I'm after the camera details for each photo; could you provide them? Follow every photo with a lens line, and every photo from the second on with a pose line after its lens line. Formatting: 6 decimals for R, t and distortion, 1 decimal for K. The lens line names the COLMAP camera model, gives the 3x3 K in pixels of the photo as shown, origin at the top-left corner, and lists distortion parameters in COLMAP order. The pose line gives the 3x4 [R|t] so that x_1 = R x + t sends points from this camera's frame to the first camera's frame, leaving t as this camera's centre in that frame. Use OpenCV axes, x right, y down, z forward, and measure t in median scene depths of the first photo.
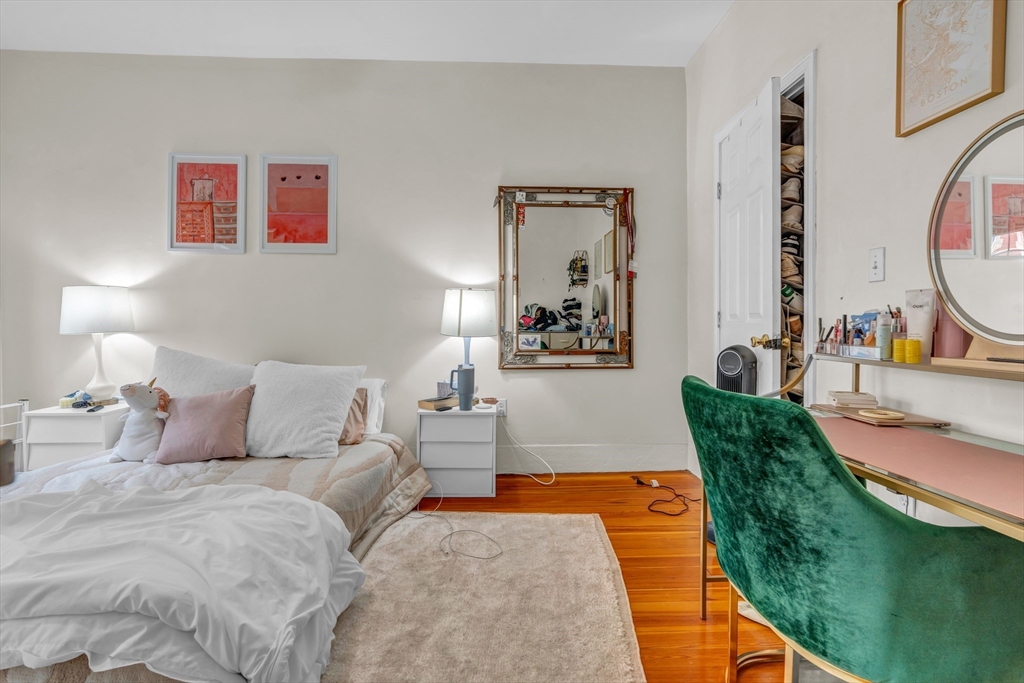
lens RADIAL K [[500.5, 0, 512.4], [0, 500.5, 317.5], [0, 0, 1]] dist [-0.001063, 0.000090]
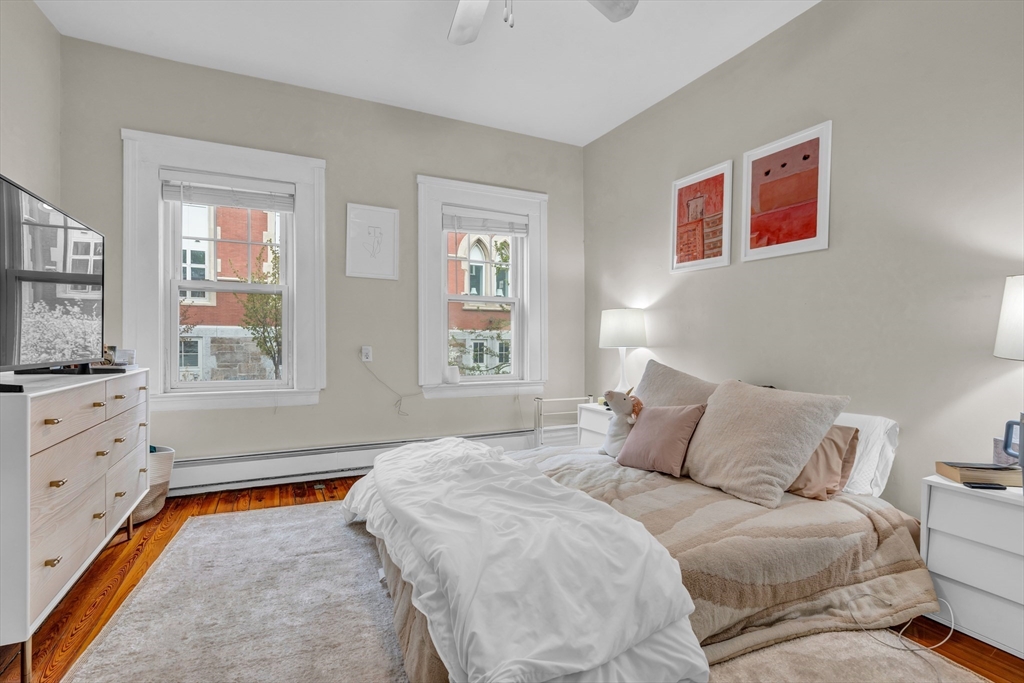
lens RADIAL K [[486.7, 0, 512.0], [0, 486.7, 341.5], [0, 0, 1]] dist [0.001455, 0.000217]
pose [[0.395157, 0.000506, -0.918614, 0.170451], [0.011080, 0.999924, 0.005316, 0.008524], [0.918547, -0.012279, 0.395121, 0.295090]]
